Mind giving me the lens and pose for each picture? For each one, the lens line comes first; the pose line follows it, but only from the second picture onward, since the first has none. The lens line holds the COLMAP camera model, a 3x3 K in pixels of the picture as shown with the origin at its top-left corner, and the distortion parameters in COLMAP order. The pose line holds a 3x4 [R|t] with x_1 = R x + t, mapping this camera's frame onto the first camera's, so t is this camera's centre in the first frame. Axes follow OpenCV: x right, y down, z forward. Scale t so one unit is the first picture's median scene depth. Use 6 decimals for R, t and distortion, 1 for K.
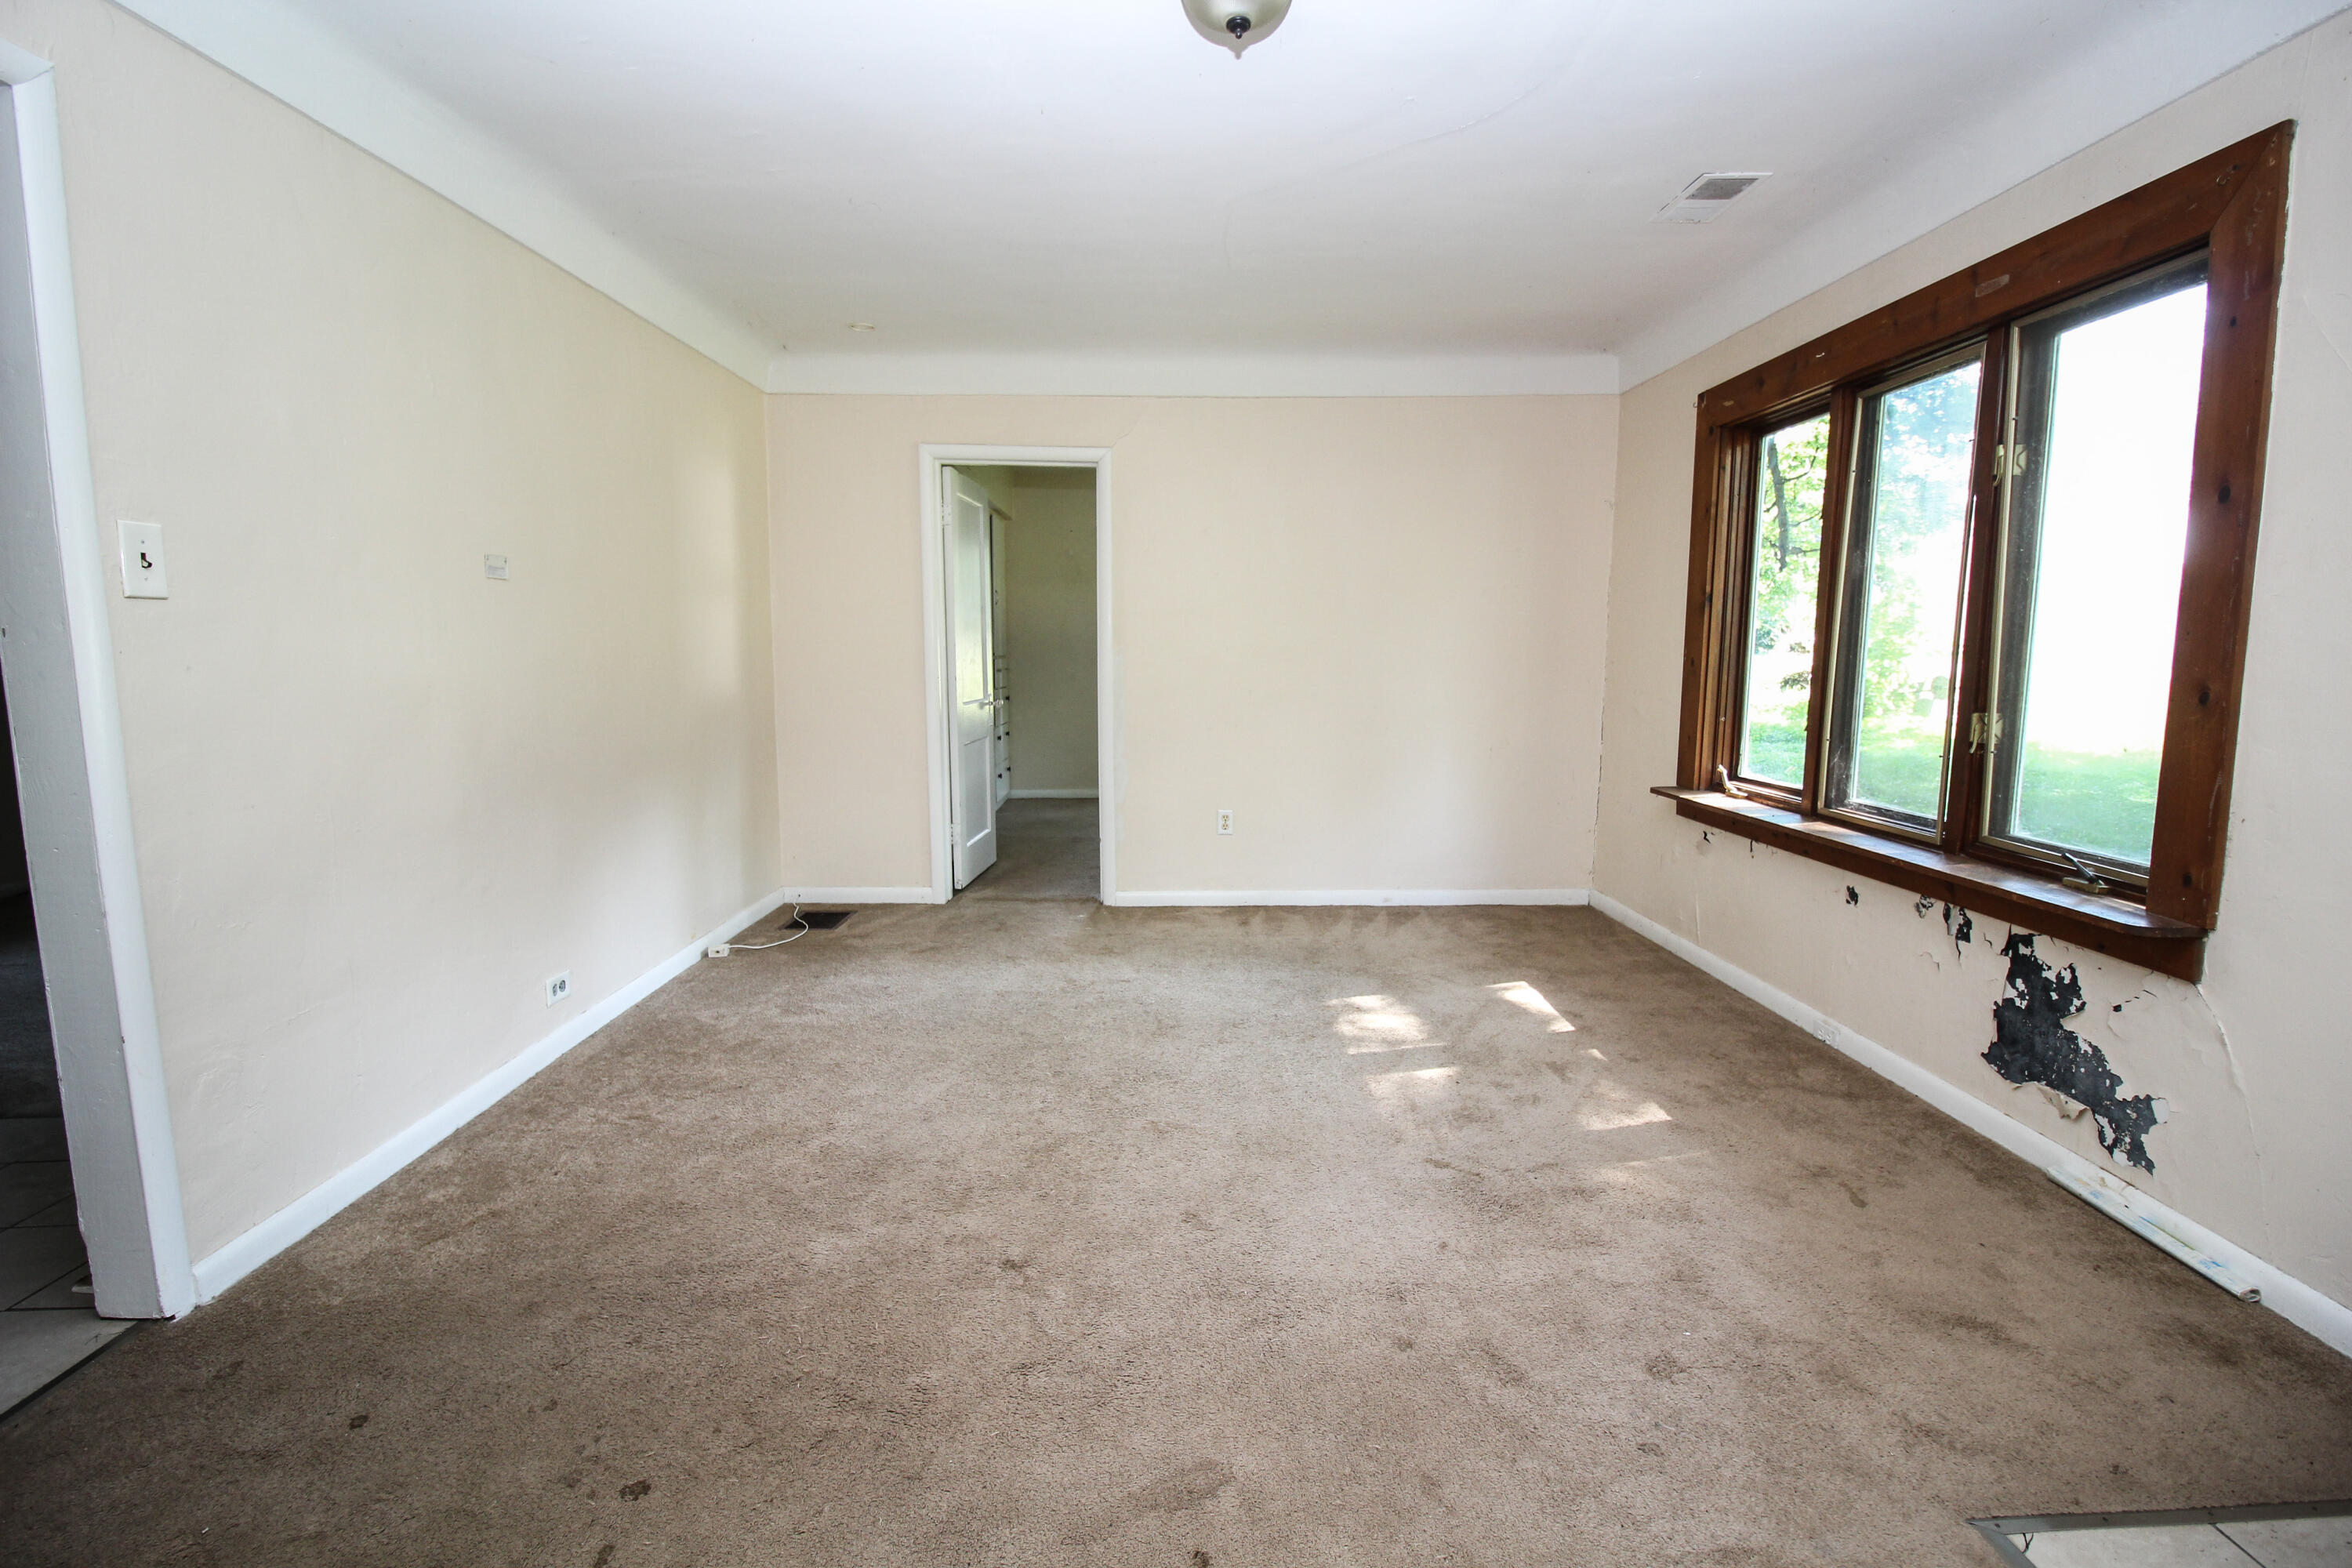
lens RADIAL K [[1090.2, 0, 1180.6], [0, 1090.2, 775.9], [0, 0, 1]] dist [-0.001199, -0.010348]
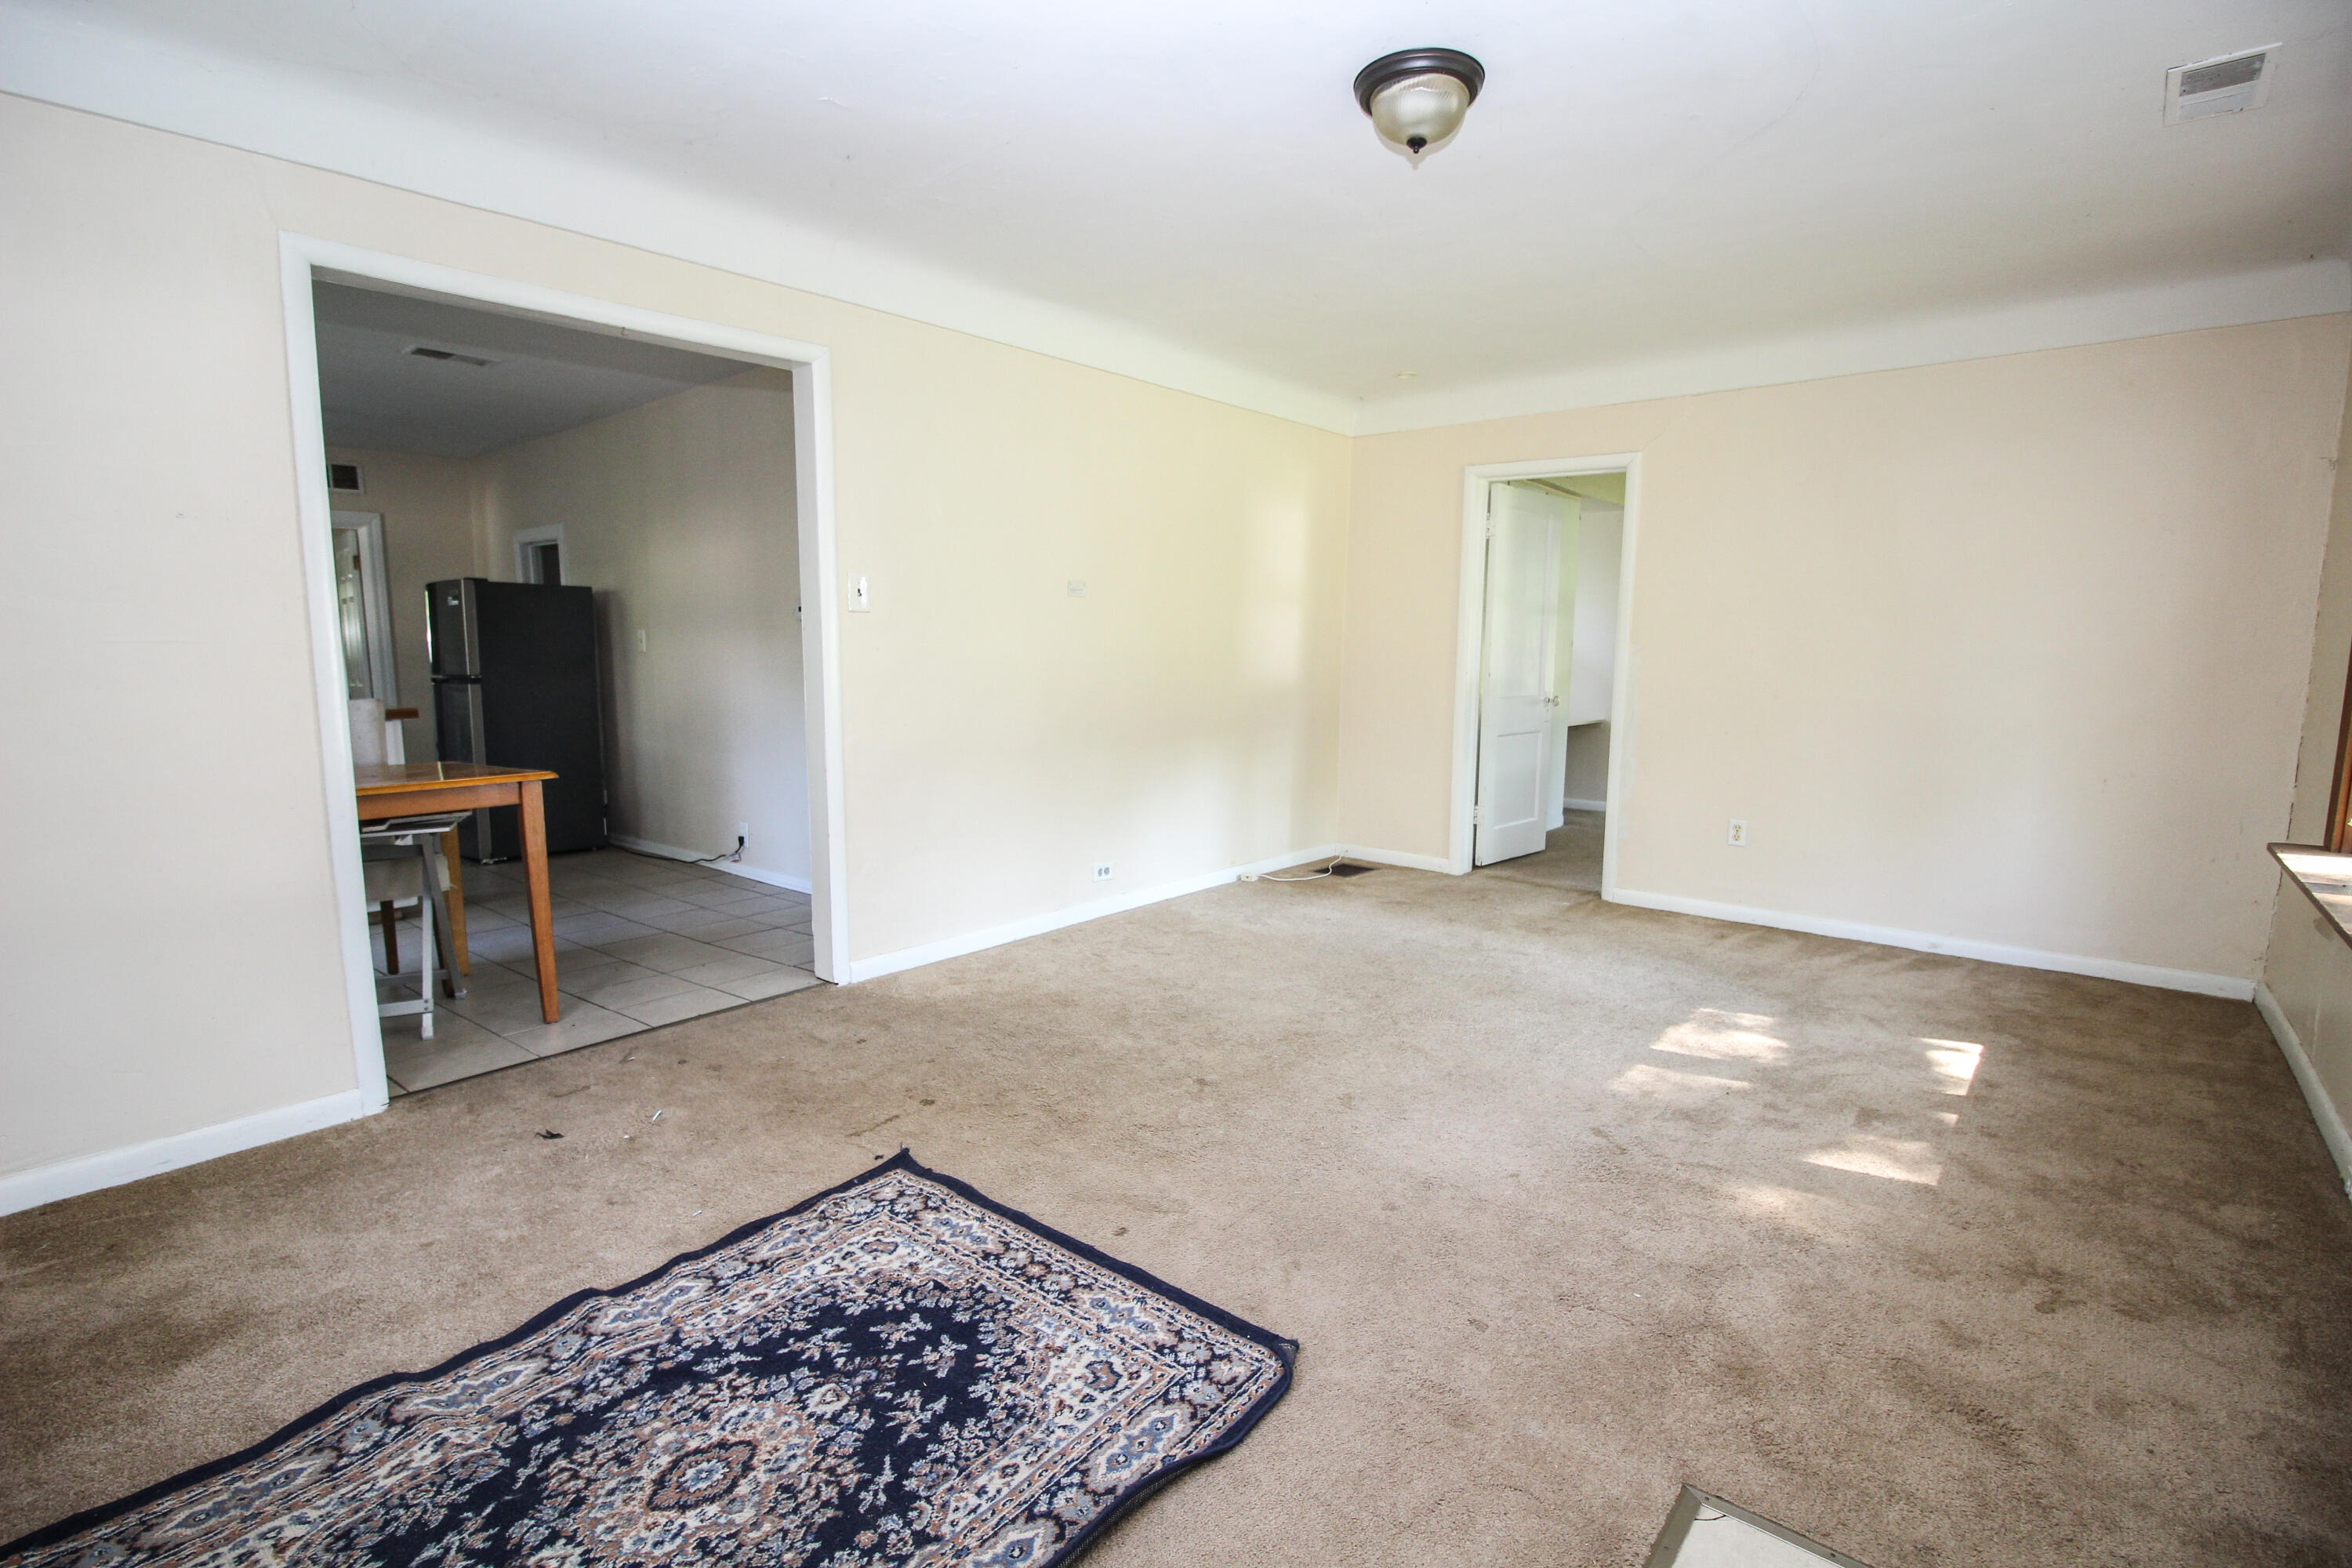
lens RADIAL K [[1090.2, 0, 1189.6], [0, 1090.2, 785.9], [0, 0, 1]] dist [-0.001199, -0.010348]
pose [[0.761040, 0.092375, -0.642095, 0.445150], [-0.087790, 0.995370, 0.039147, 0.009802], [0.642738, 0.026577, 0.765625, -0.060388]]
